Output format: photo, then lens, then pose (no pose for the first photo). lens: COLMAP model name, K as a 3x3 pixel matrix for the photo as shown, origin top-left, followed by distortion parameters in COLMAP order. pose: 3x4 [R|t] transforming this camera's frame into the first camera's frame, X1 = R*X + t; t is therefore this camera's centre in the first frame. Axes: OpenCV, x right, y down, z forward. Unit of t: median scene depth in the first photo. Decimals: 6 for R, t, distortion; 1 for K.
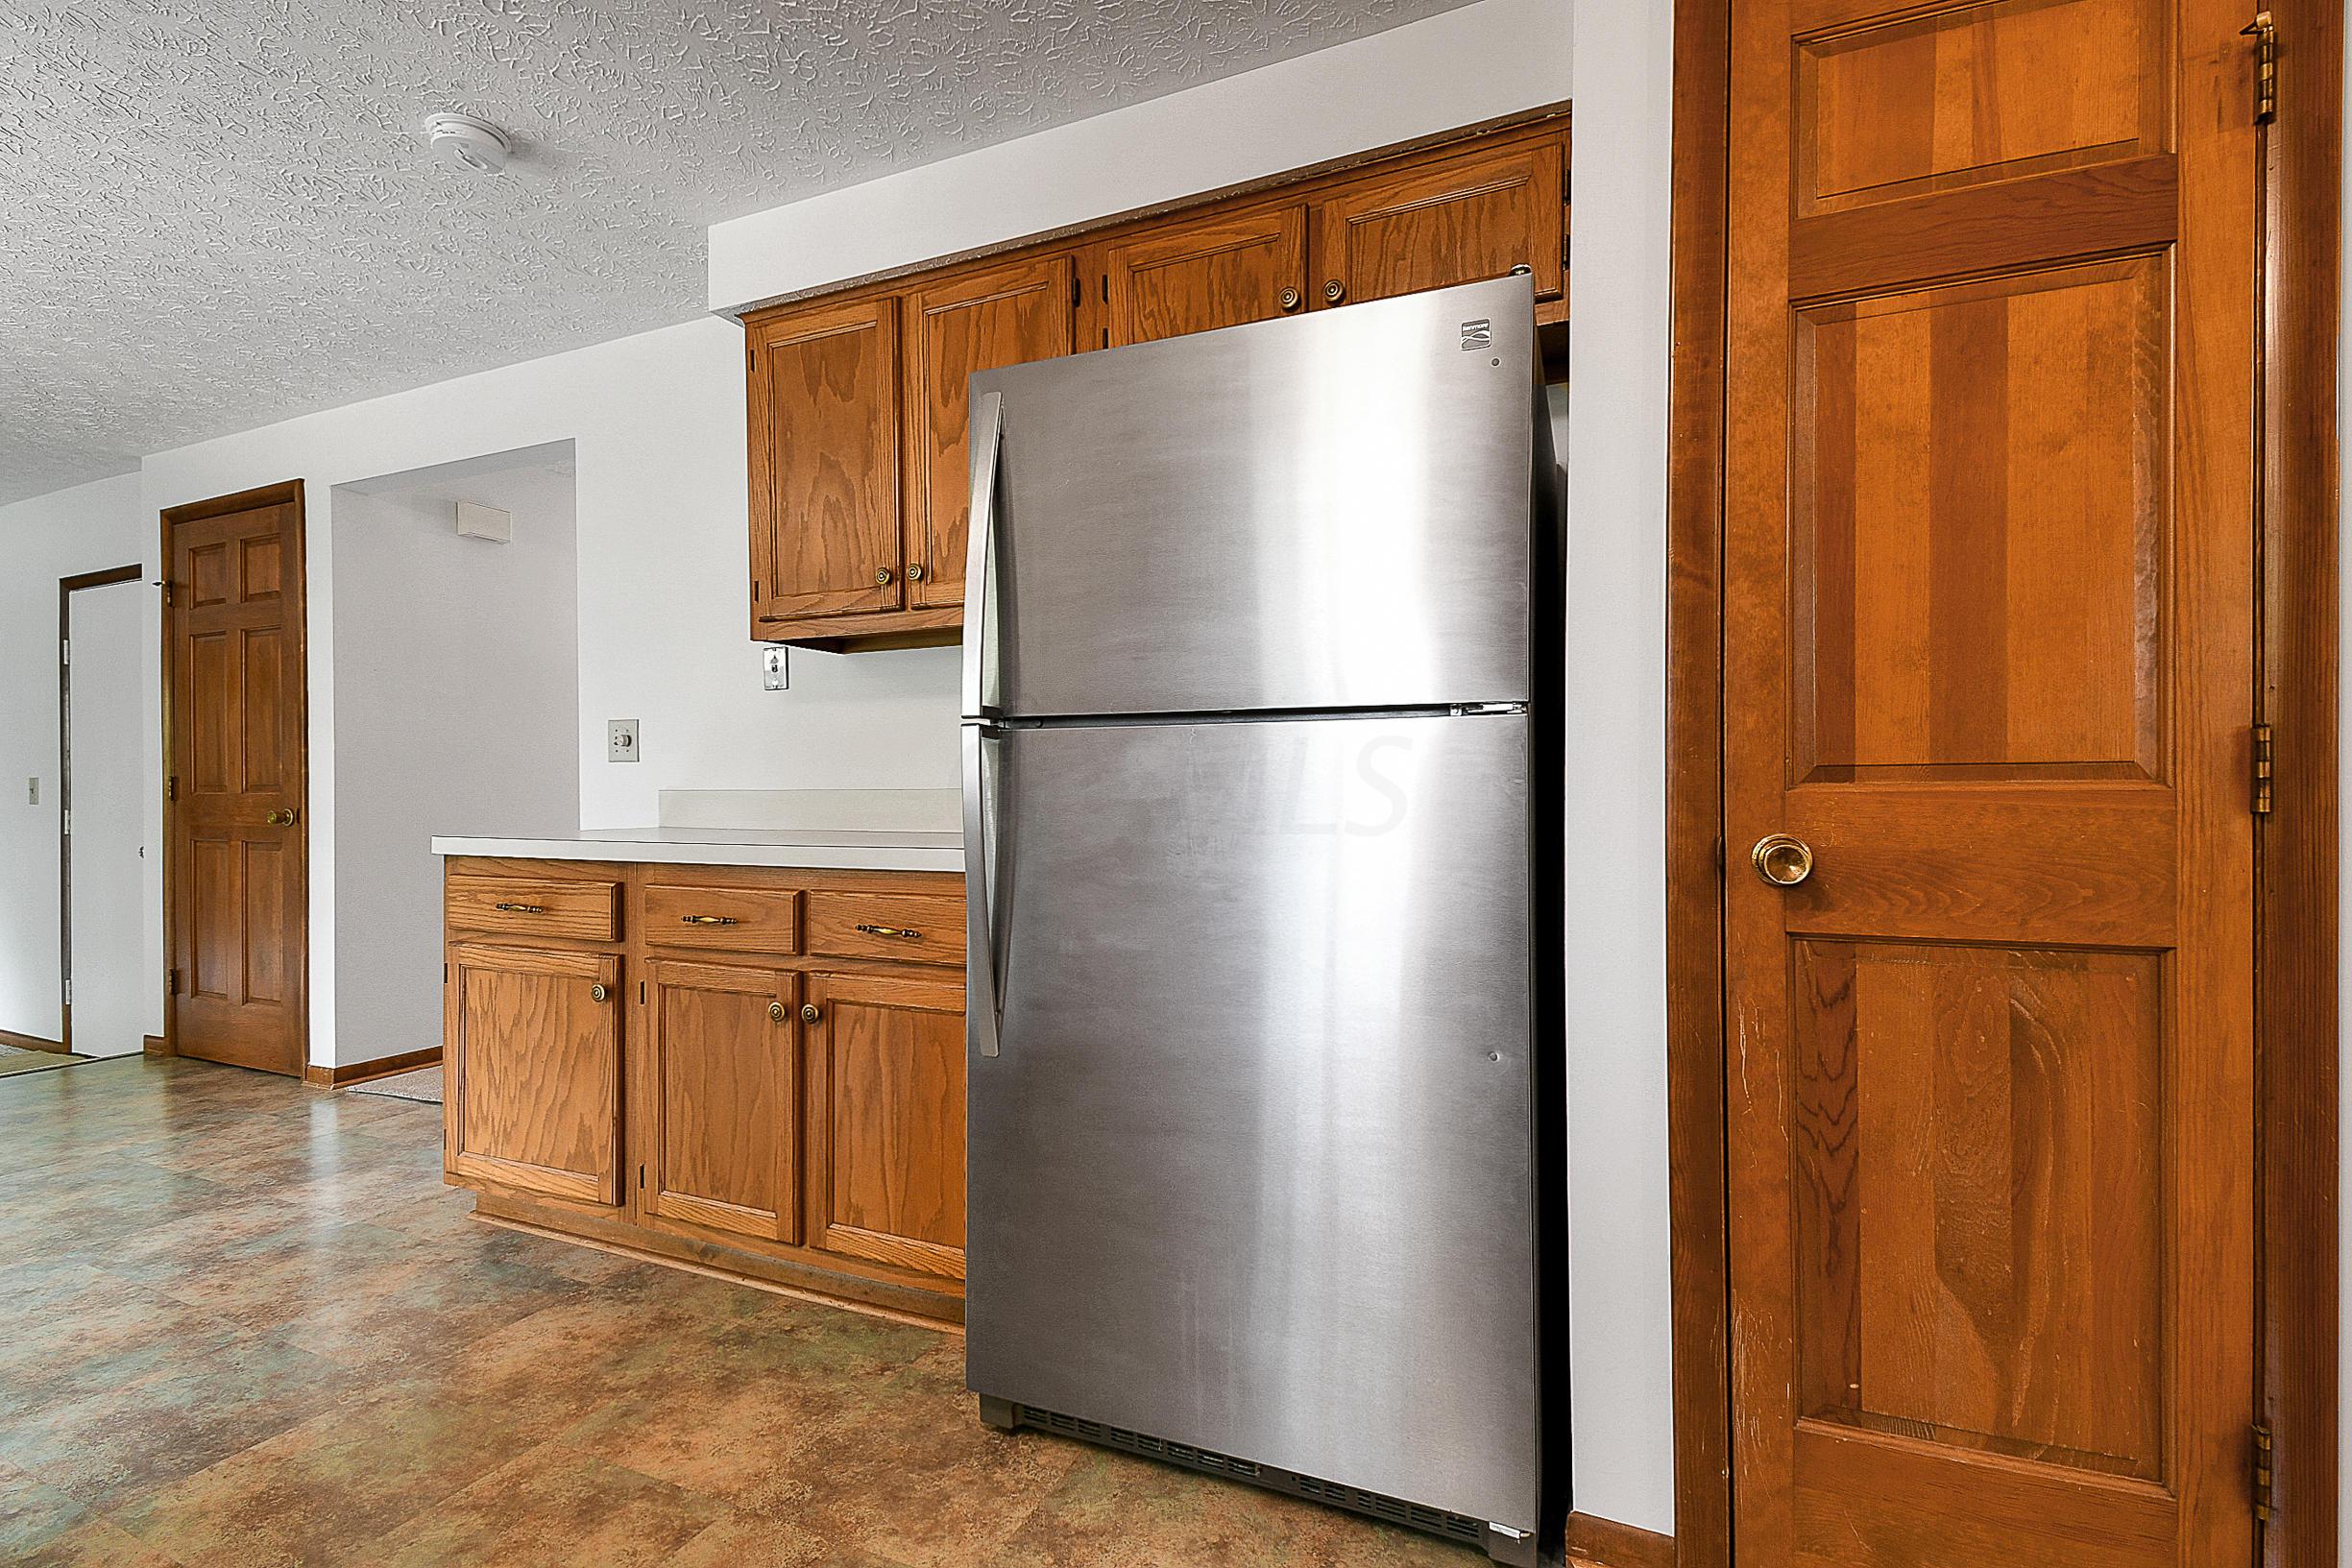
lens RADIAL K [[1074.3, 0, 1177.9], [0, 1074.3, 782.5], [0, 0, 1]] dist [0.016040, -0.013903]
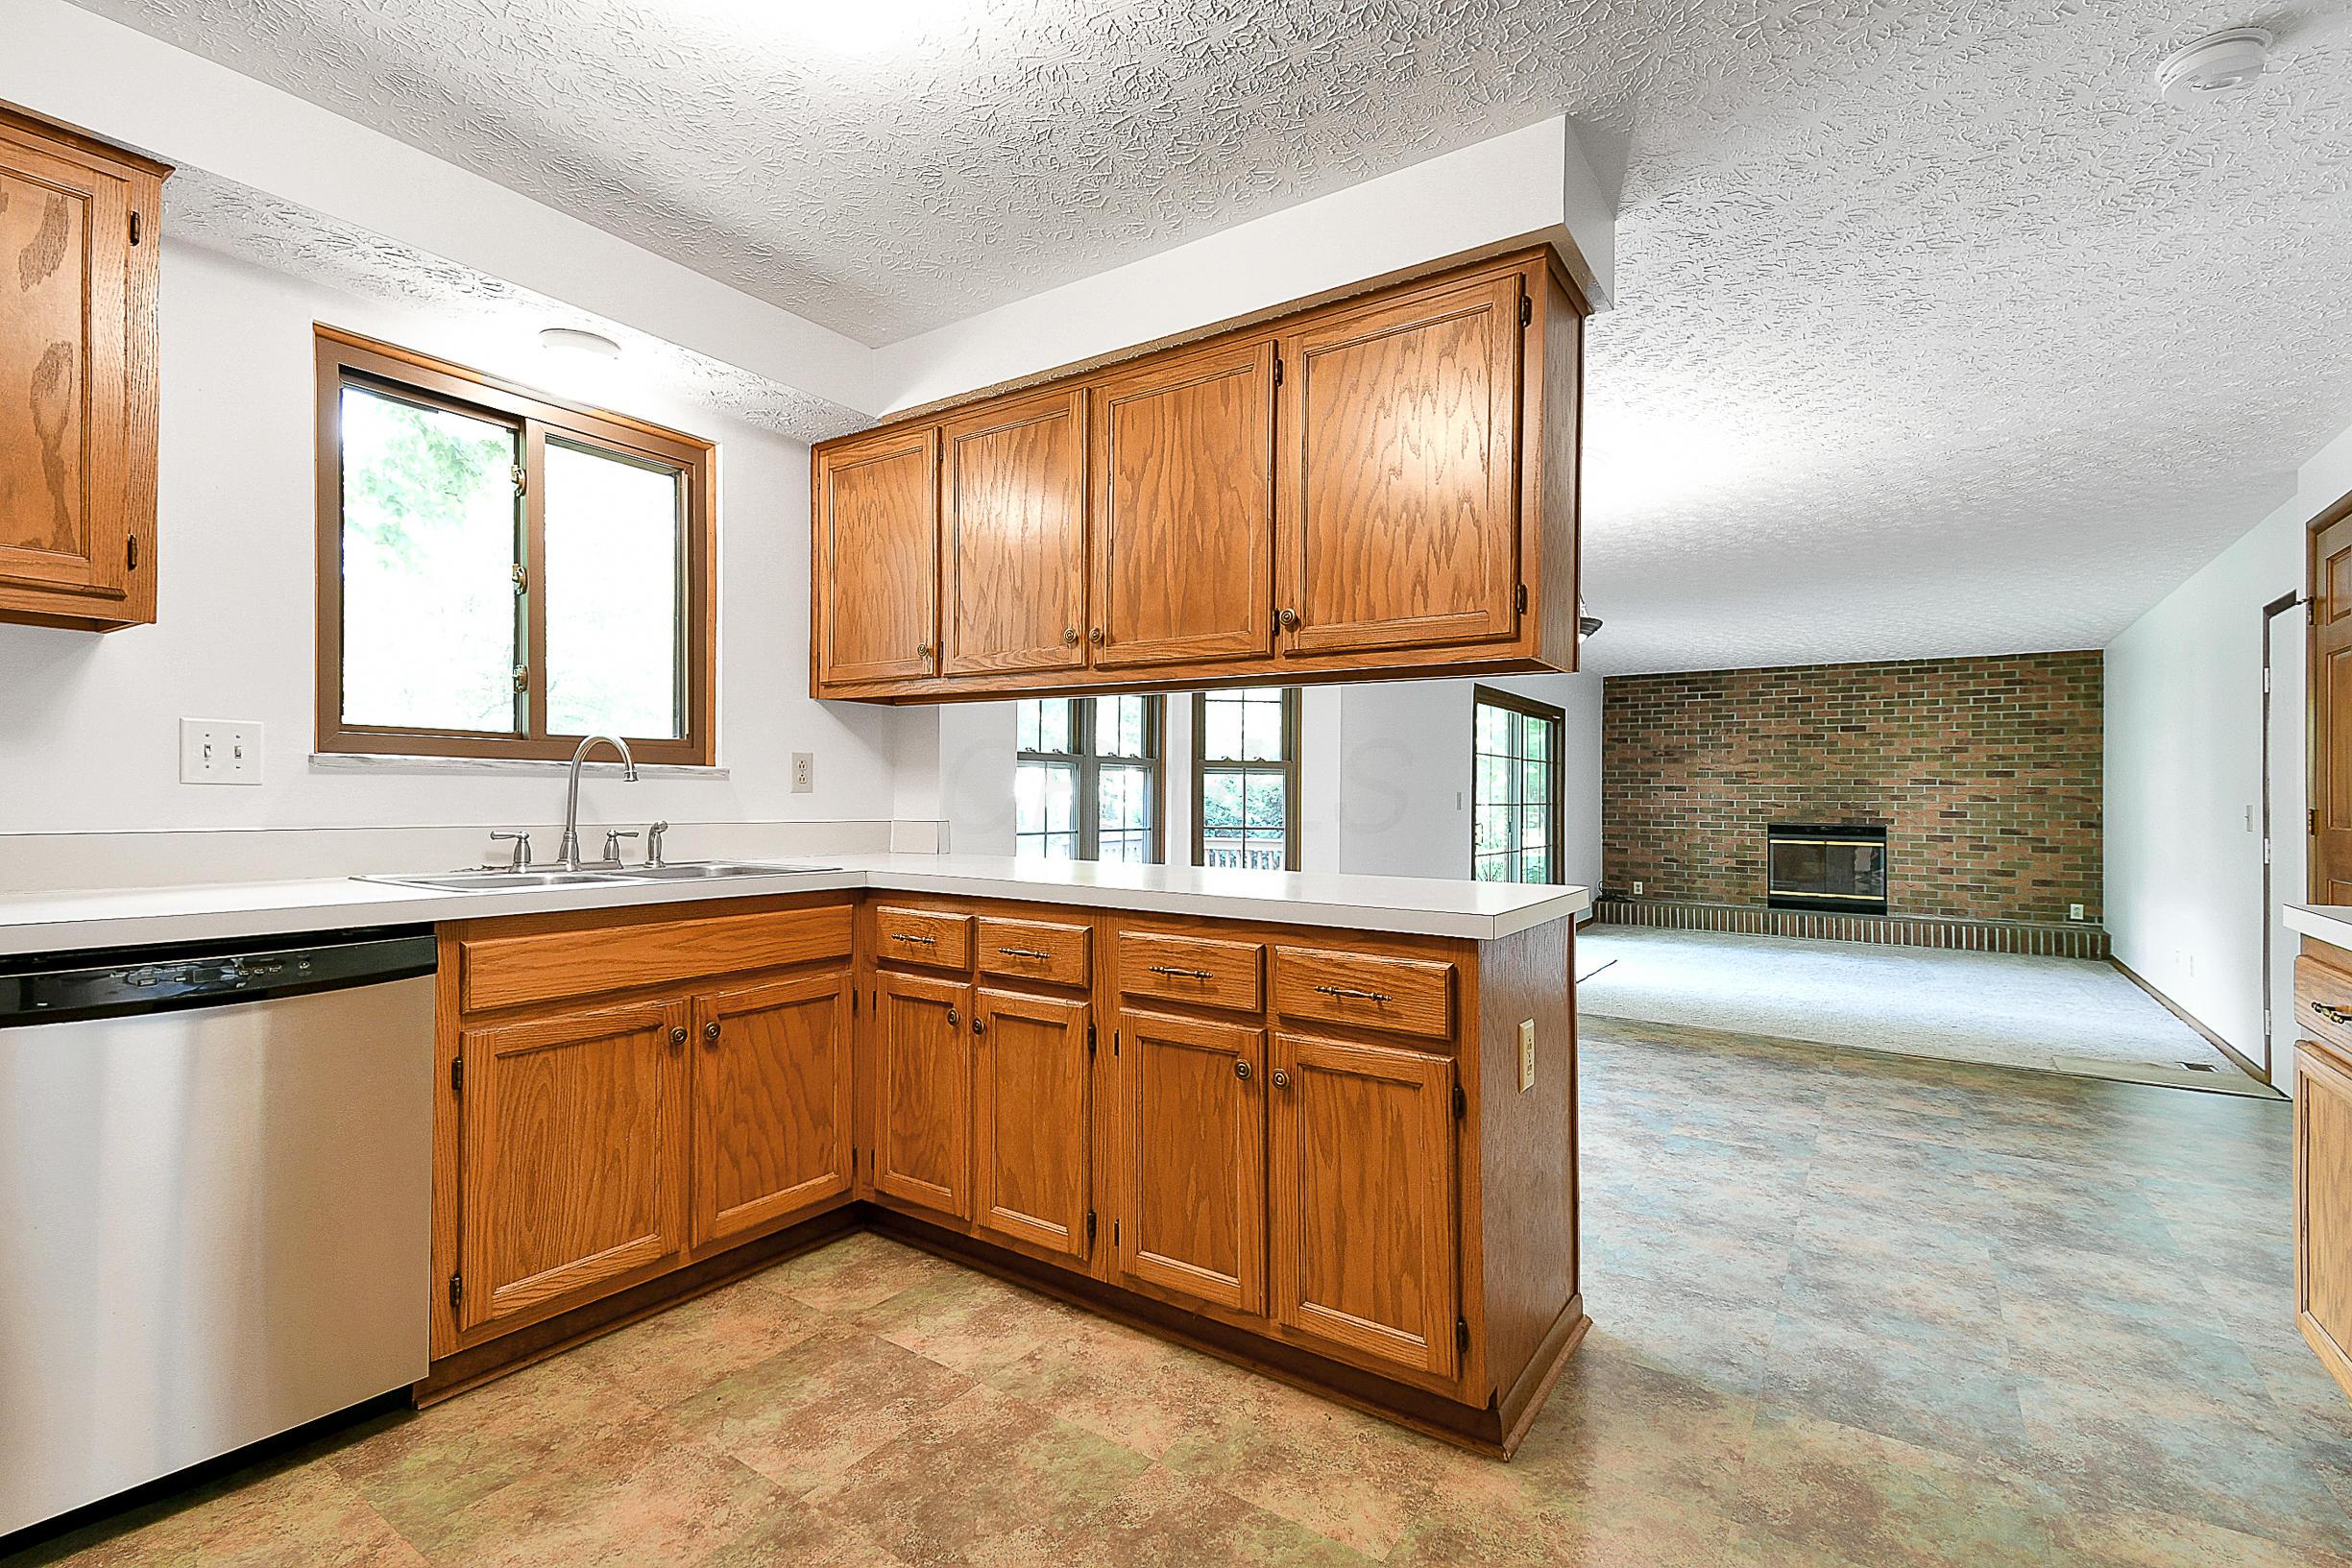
lens RADIAL K [[1074.3, 0, 1138.2], [0, 1074.3, 810.6], [0, 0, 1]] dist [0.016040, -0.013903]
pose [[-0.190144, 0.021211, -0.981527, 0.314638], [-0.000351, 0.999765, 0.021673, -0.048616], [0.981756, 0.004465, -0.190092, 0.373333]]
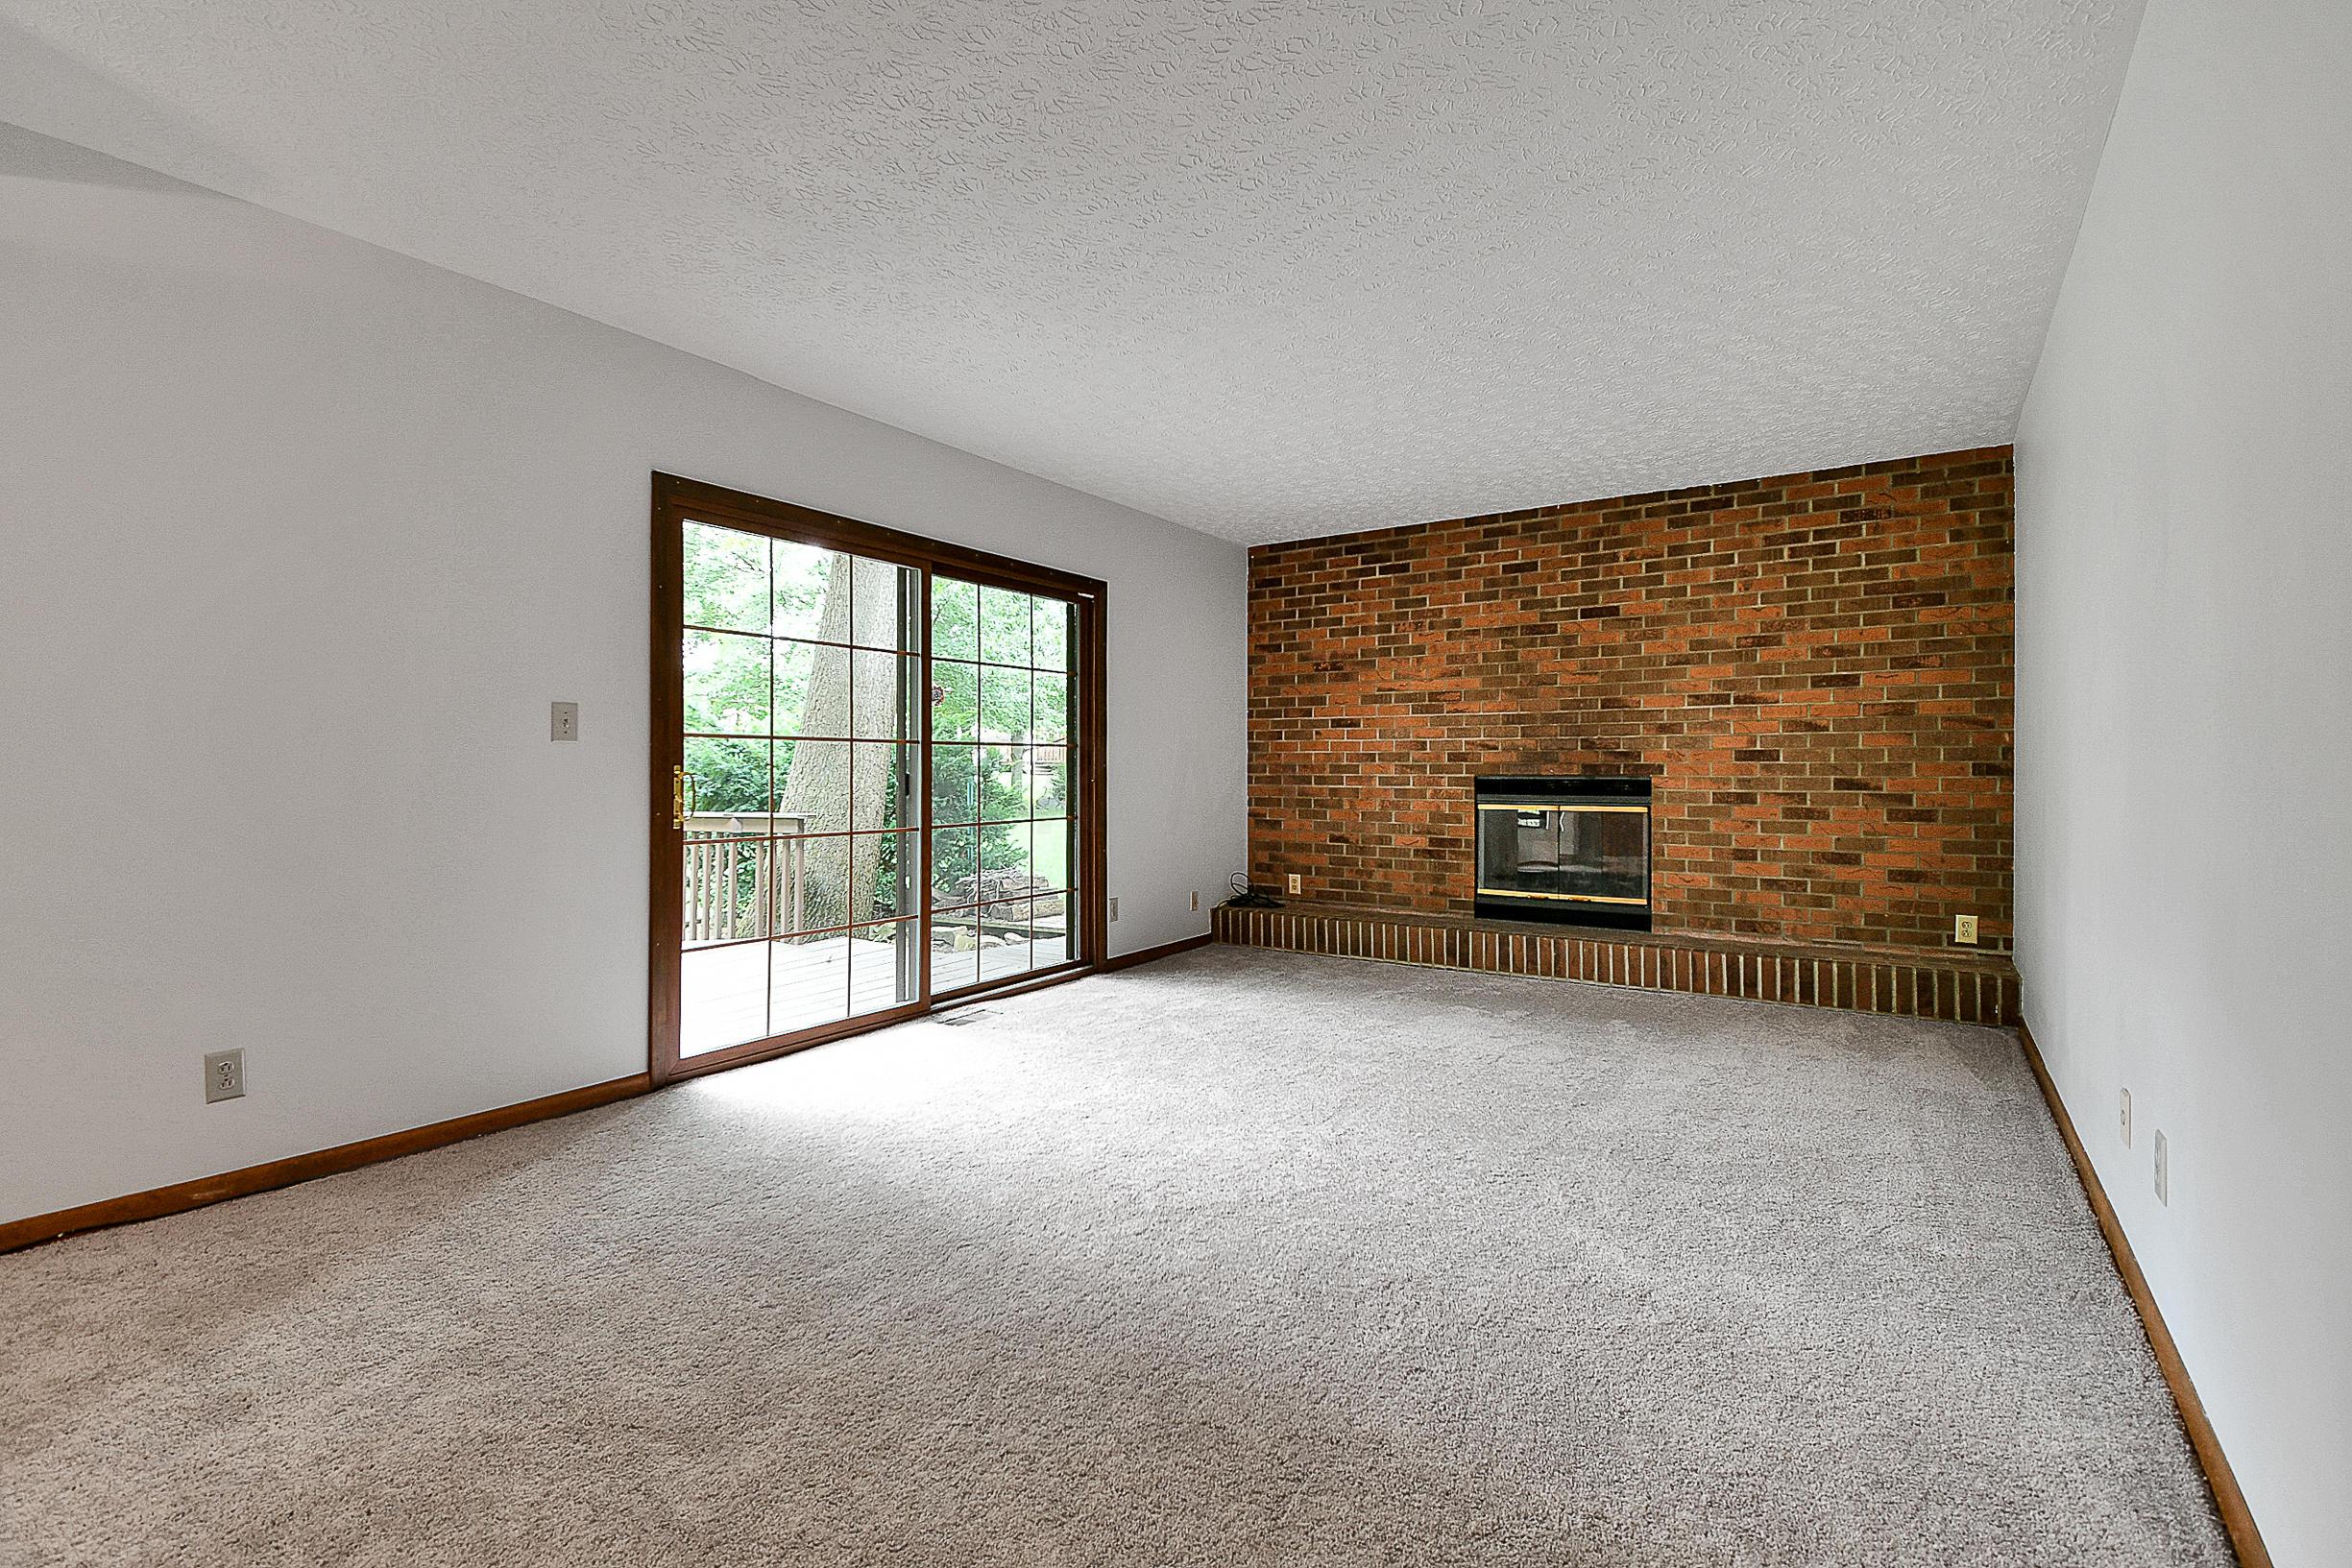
lens RADIAL K [[1074.3, 0, 1154.0], [0, 1074.3, 795.6], [0, 0, 1]] dist [0.016040, -0.013903]
pose [[-0.190515, 0.030619, -0.981207, -1.964675], [0.010396, 0.999520, 0.029172, 0.070006], [0.981629, -0.004643, -0.190742, 1.934758]]
